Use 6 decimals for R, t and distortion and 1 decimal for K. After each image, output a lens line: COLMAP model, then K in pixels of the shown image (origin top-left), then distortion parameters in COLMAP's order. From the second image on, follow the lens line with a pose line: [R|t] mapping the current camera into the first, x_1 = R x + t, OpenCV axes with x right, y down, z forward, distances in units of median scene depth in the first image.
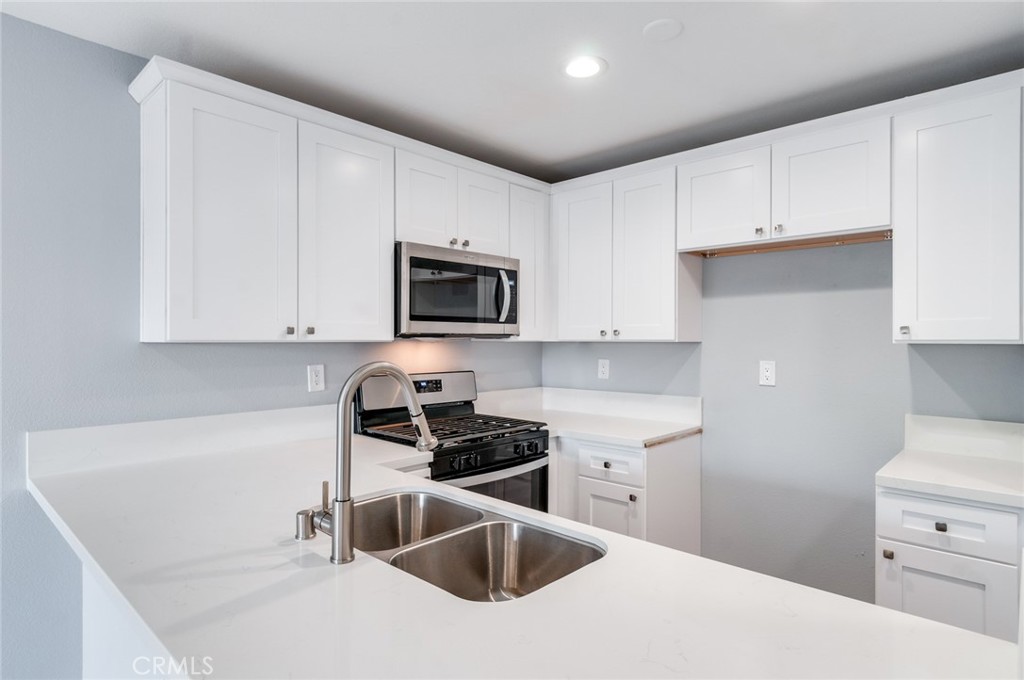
lens RADIAL K [[551.9, 0, 512.0], [0, 551.9, 340.0], [0, 0, 1]] dist [0.004458, -0.001044]
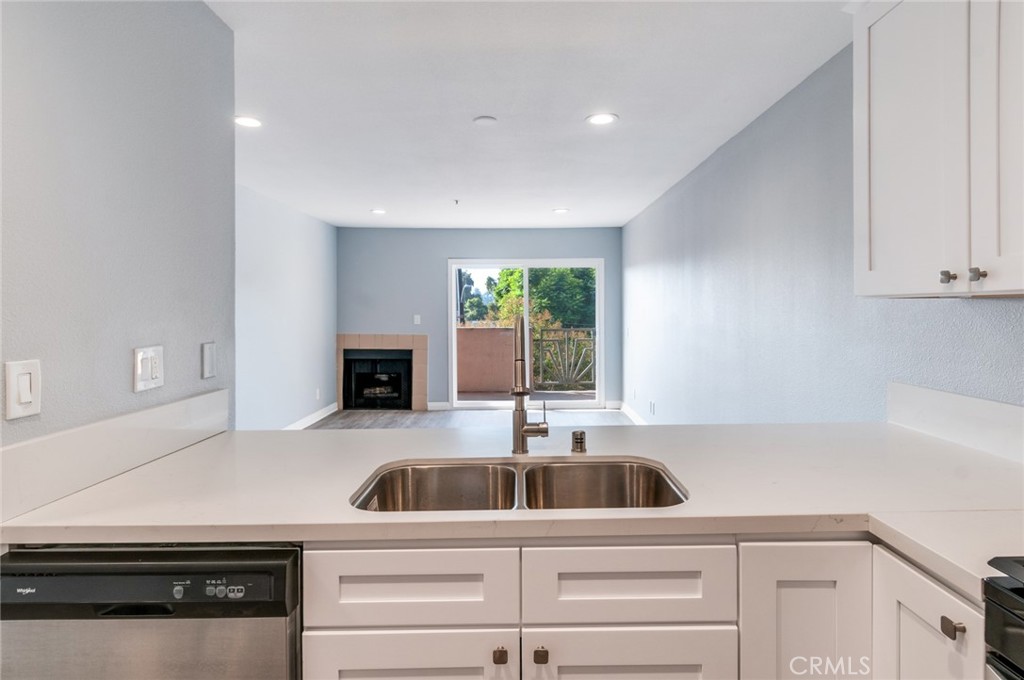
lens RADIAL K [[564.4, 0, 522.4], [0, 564.4, 309.7], [0, 0, 1]] dist [0.001725, -0.000667]
pose [[-0.729083, 0.003574, -0.684416, 0.292141], [0.004443, 0.999990, 0.000488, 0.013616], [0.684411, -0.002685, -0.729091, 0.874912]]
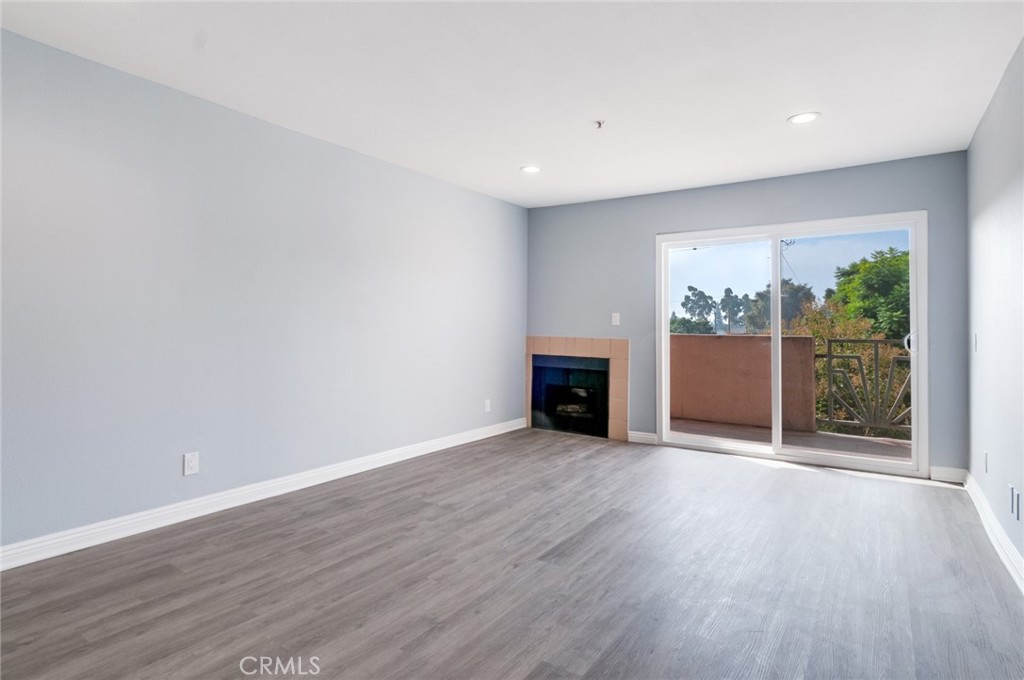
lens RADIAL K [[546.1, 0, 514.3], [0, 546.1, 320.8], [0, 0, 1]] dist [0.004707, 0.000197]
pose [[-0.988019, -0.009019, -0.154067, -0.515769], [-0.007230, 0.999900, -0.012166, 0.092355], [0.154161, -0.010906, -0.987985, 0.456843]]
